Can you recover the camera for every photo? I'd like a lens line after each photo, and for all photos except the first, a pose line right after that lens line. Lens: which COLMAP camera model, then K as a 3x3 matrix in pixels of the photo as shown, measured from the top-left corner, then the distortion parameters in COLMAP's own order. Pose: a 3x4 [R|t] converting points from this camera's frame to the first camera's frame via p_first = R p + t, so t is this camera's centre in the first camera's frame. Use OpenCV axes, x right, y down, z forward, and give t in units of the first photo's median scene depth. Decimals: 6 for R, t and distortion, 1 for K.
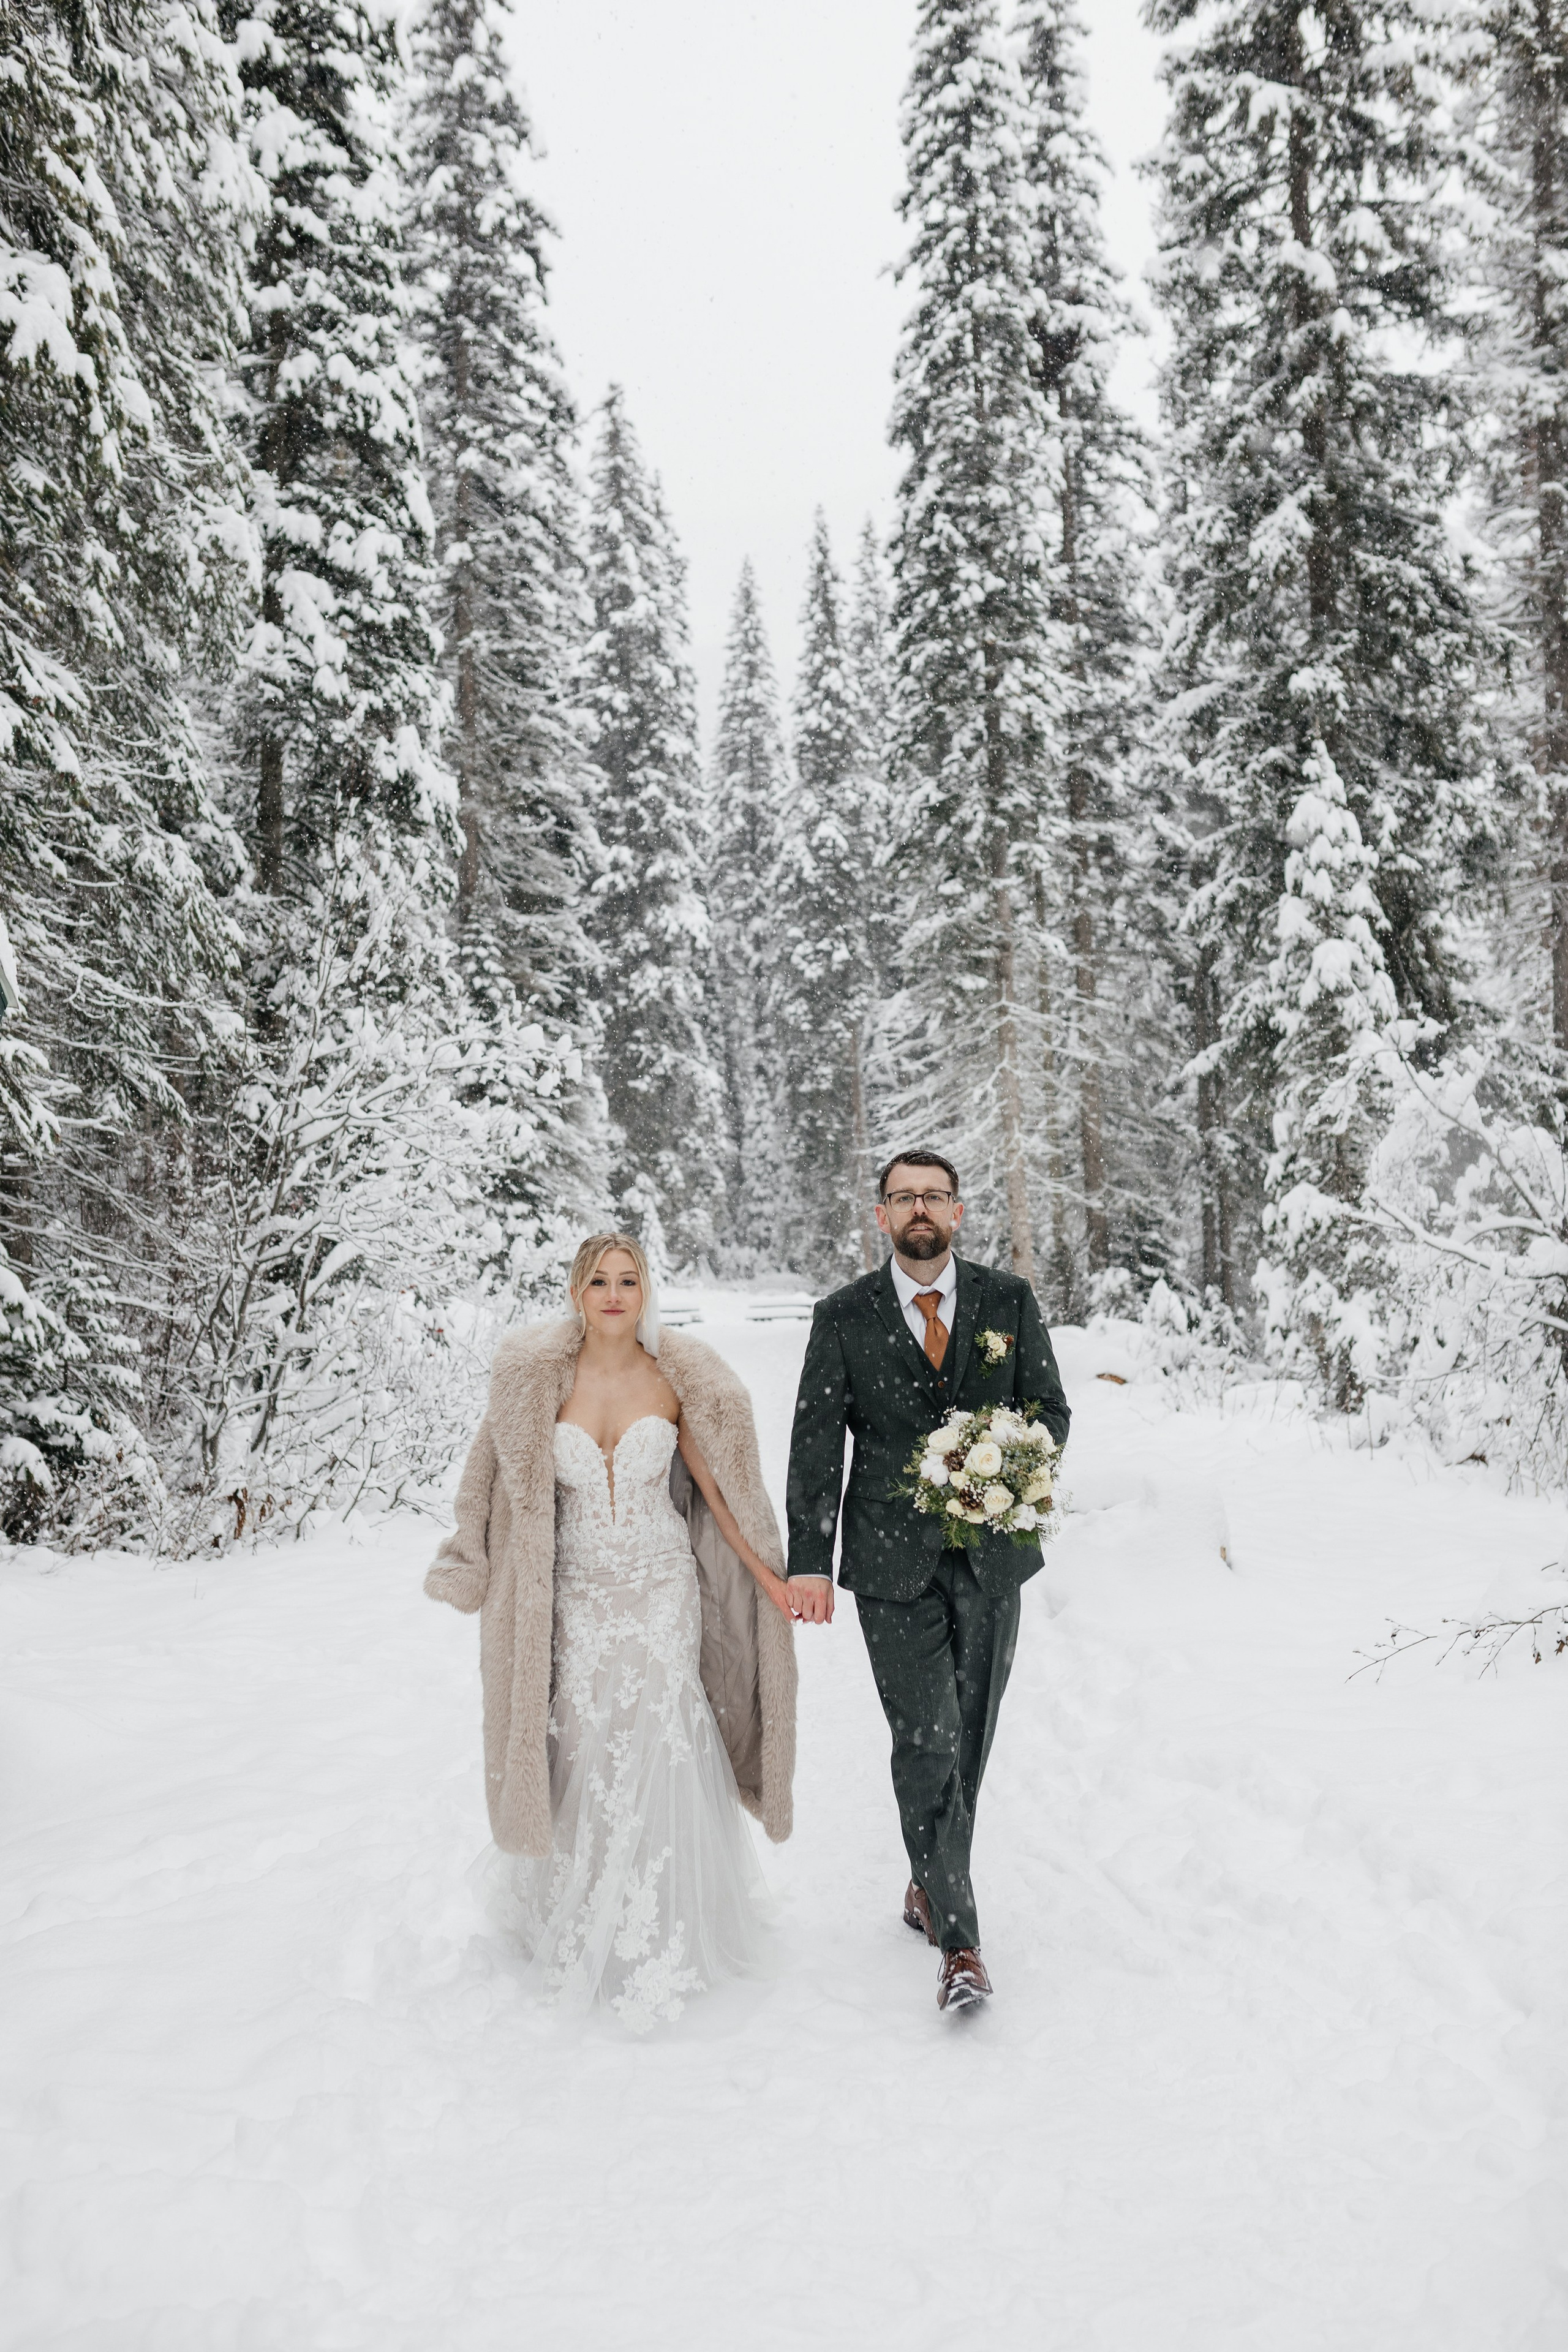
lens RADIAL K [[2259.1, 0, 813.3], [0, 2259.1, 1131.1], [0, 0, 1]] dist [0.002769, -0.000570]
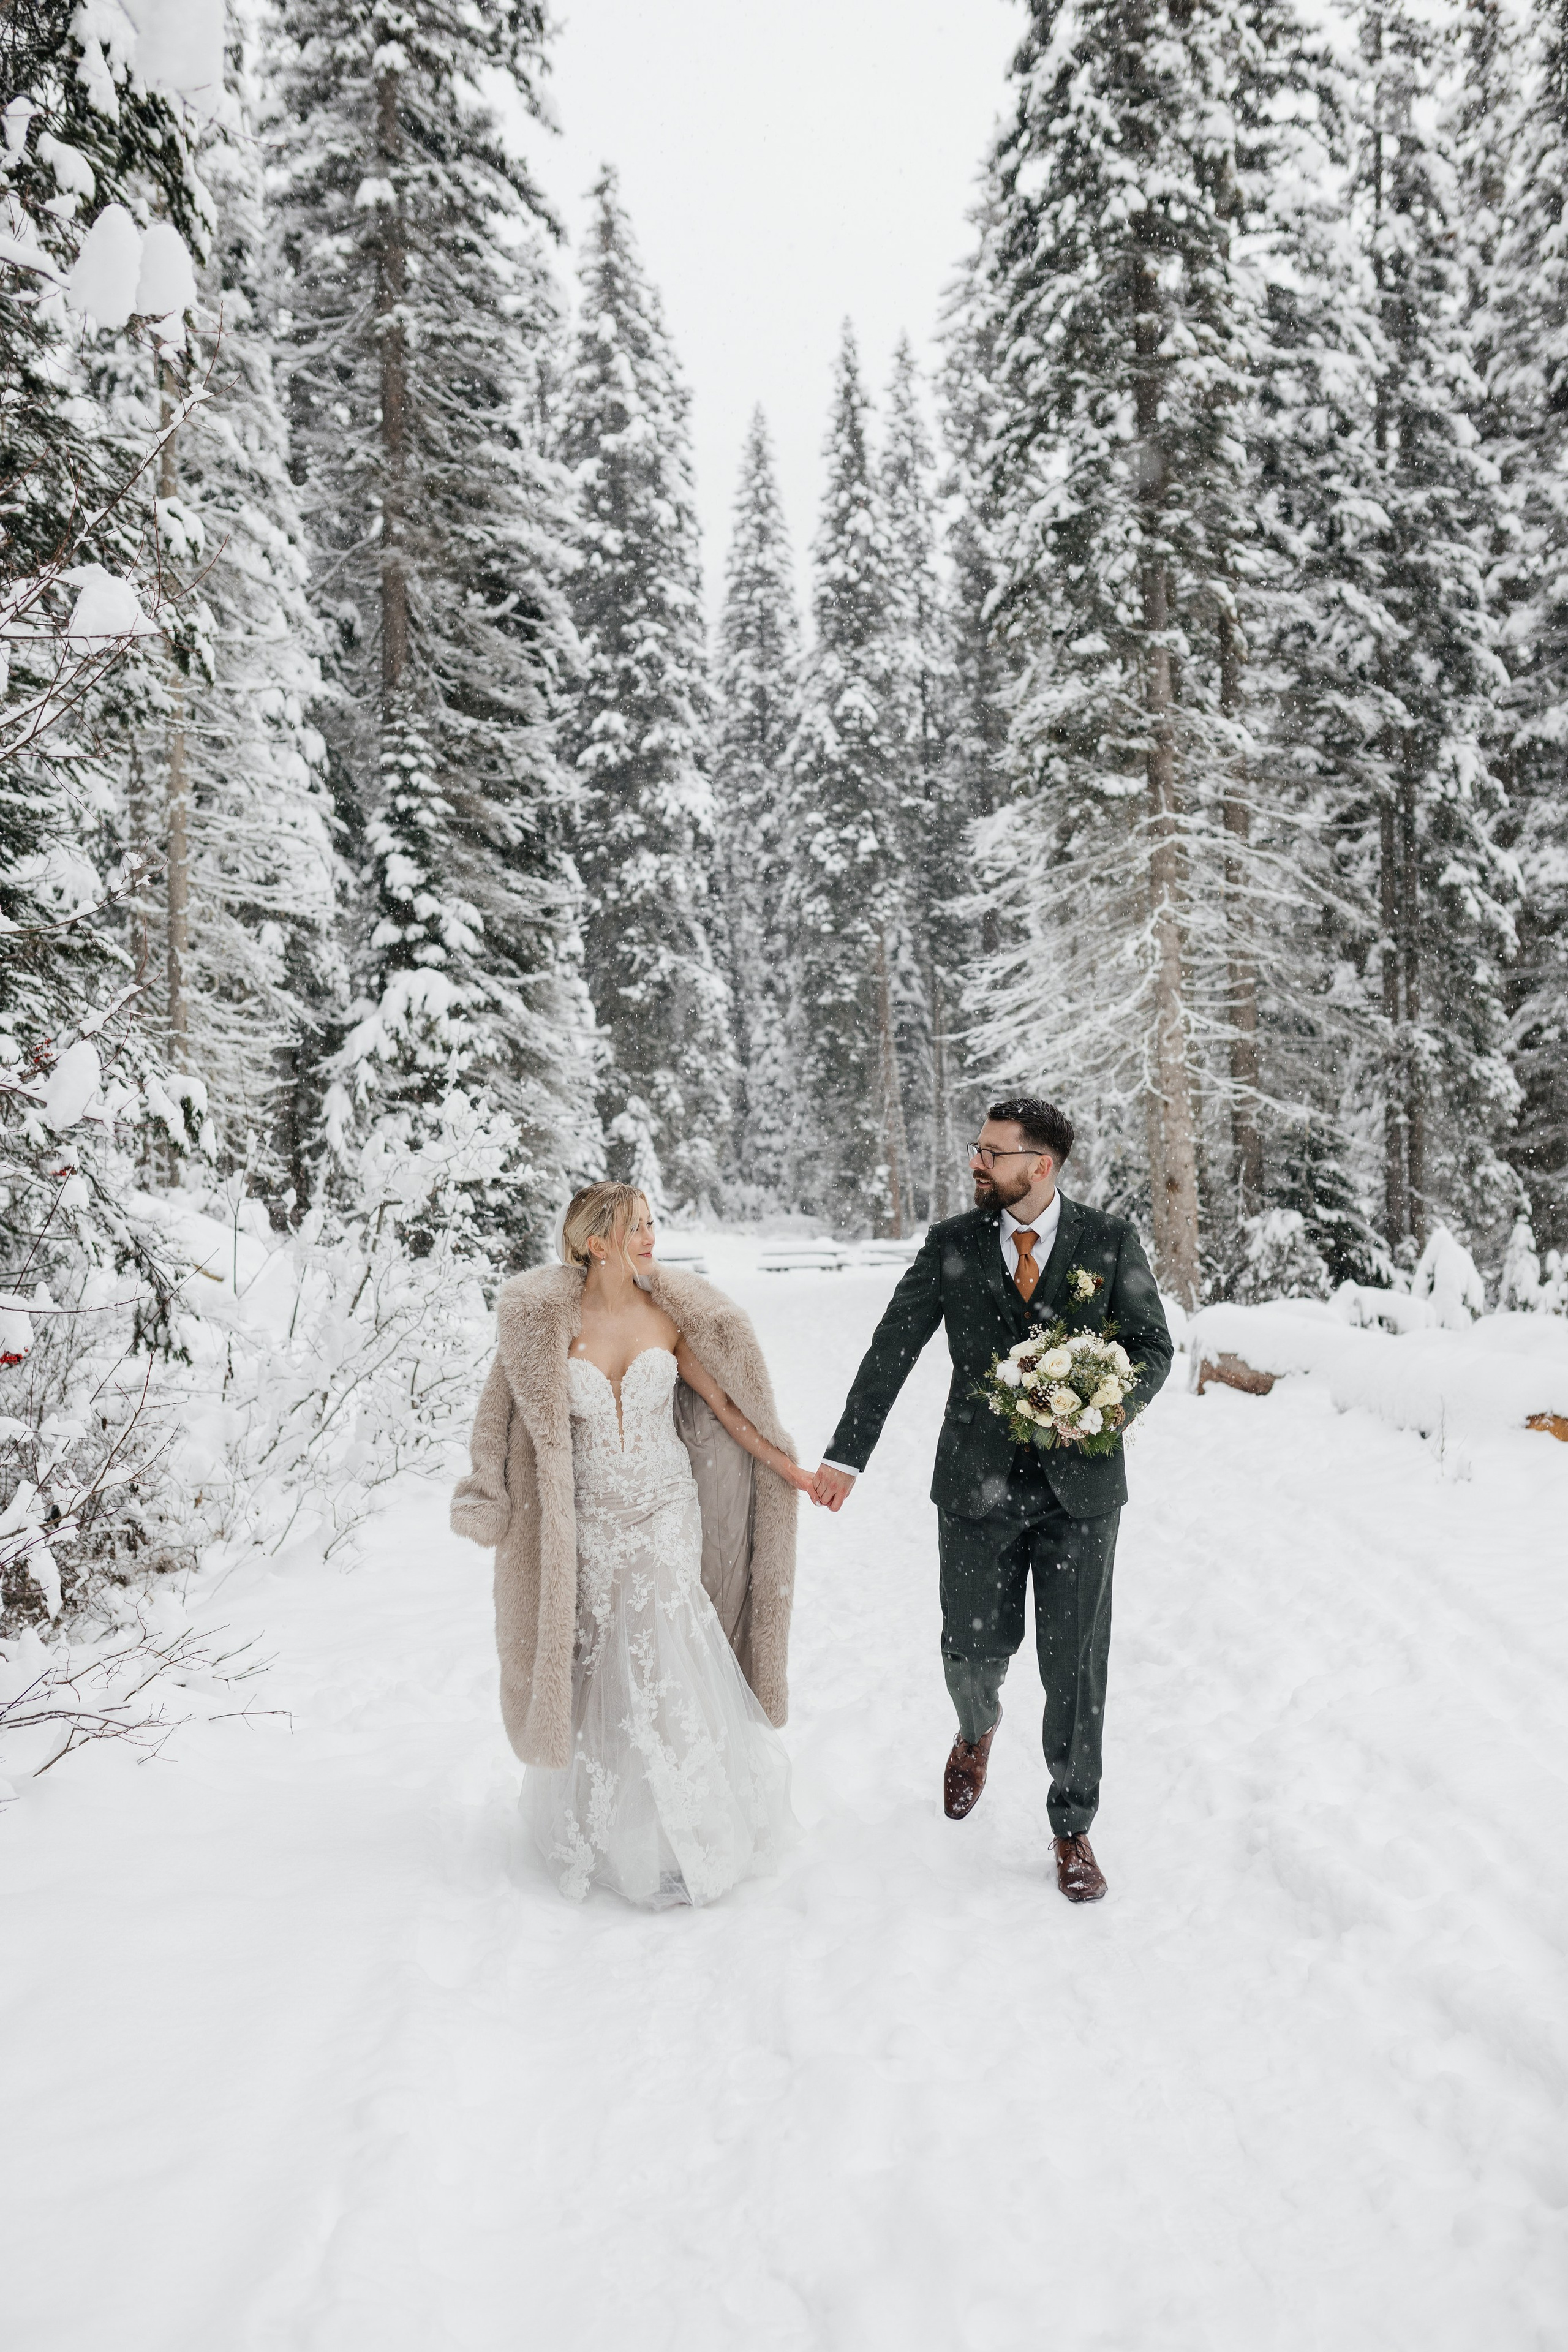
lens RADIAL K [[2260.0, 0, 791.7], [0, 2260.0, 1152.3], [0, 0, 1]] dist [-0.000749, 0.006838]
pose [[0.999937, 0.008401, -0.007491, -0.009618], [-0.008138, 0.999369, 0.034580, 0.009513], [0.007776, -0.034517, 0.999374, 0.142557]]
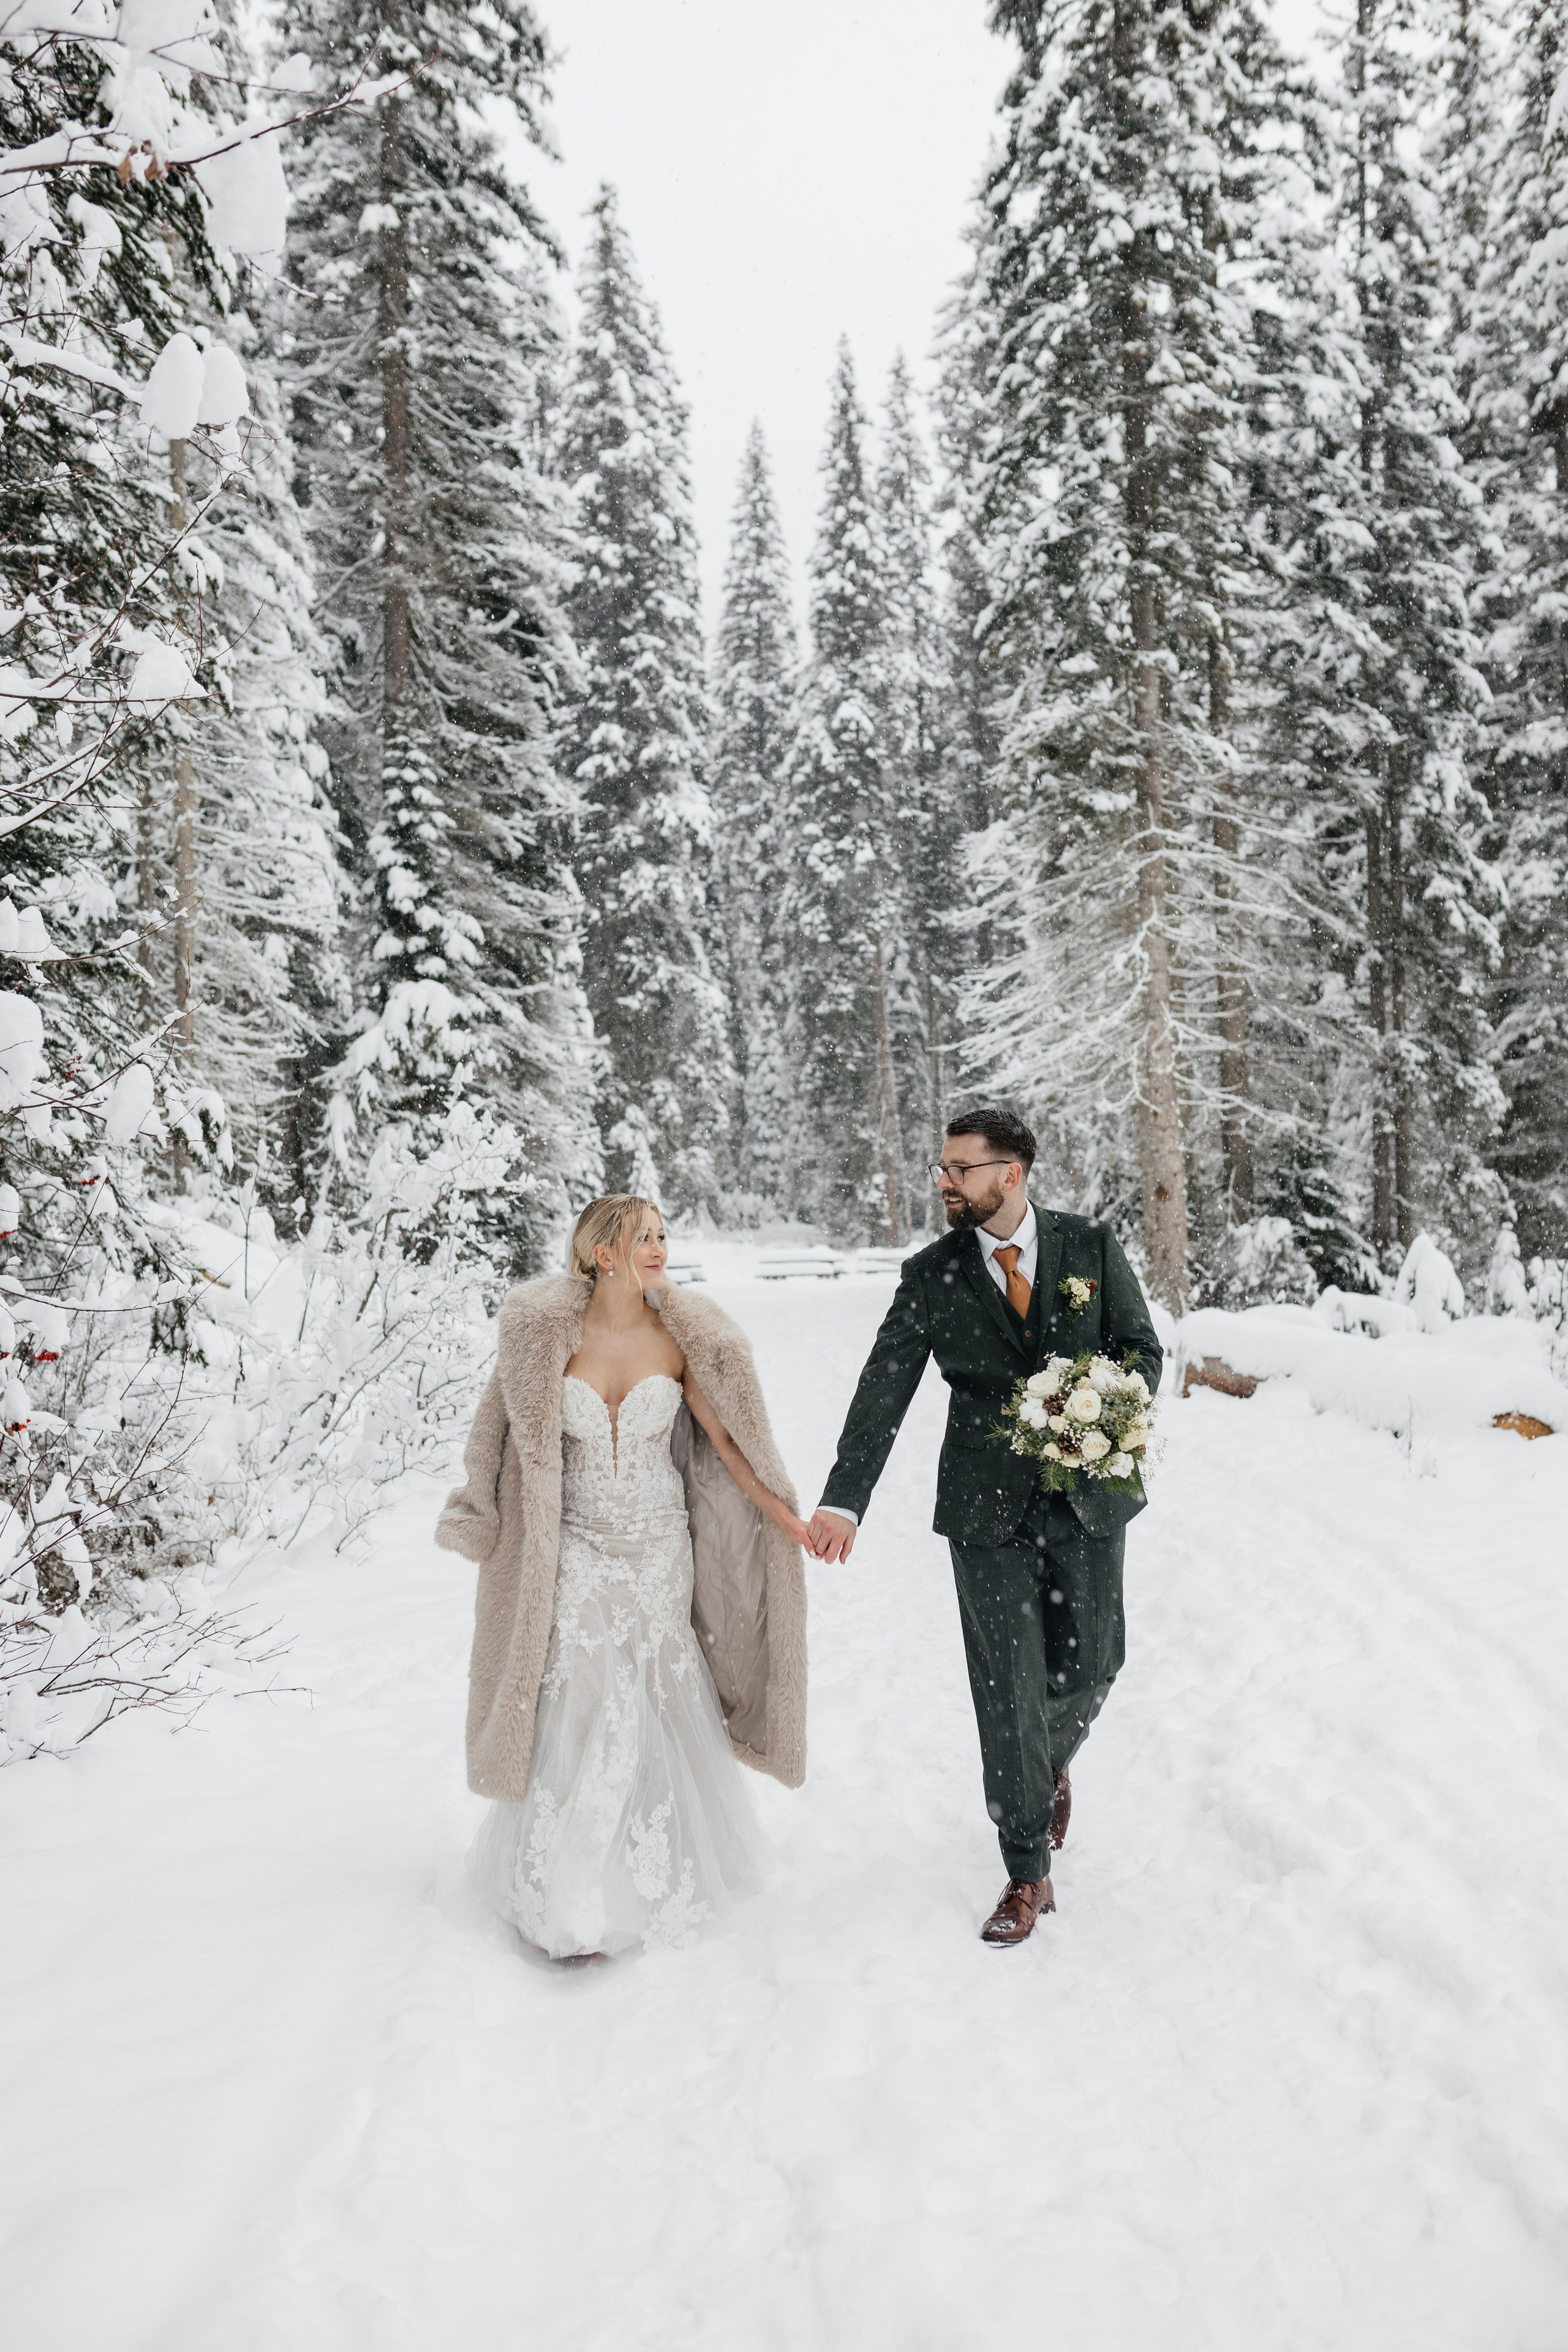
lens RADIAL K [[2259.1, 0, 813.3], [0, 2259.1, 1131.1], [0, 0, 1]] dist [0.002769, -0.000570]
pose [[0.999964, 0.007978, 0.002781, -0.009302], [-0.008036, 0.999736, 0.021509, 0.009258], [-0.002609, -0.021531, 0.999765, 0.137381]]
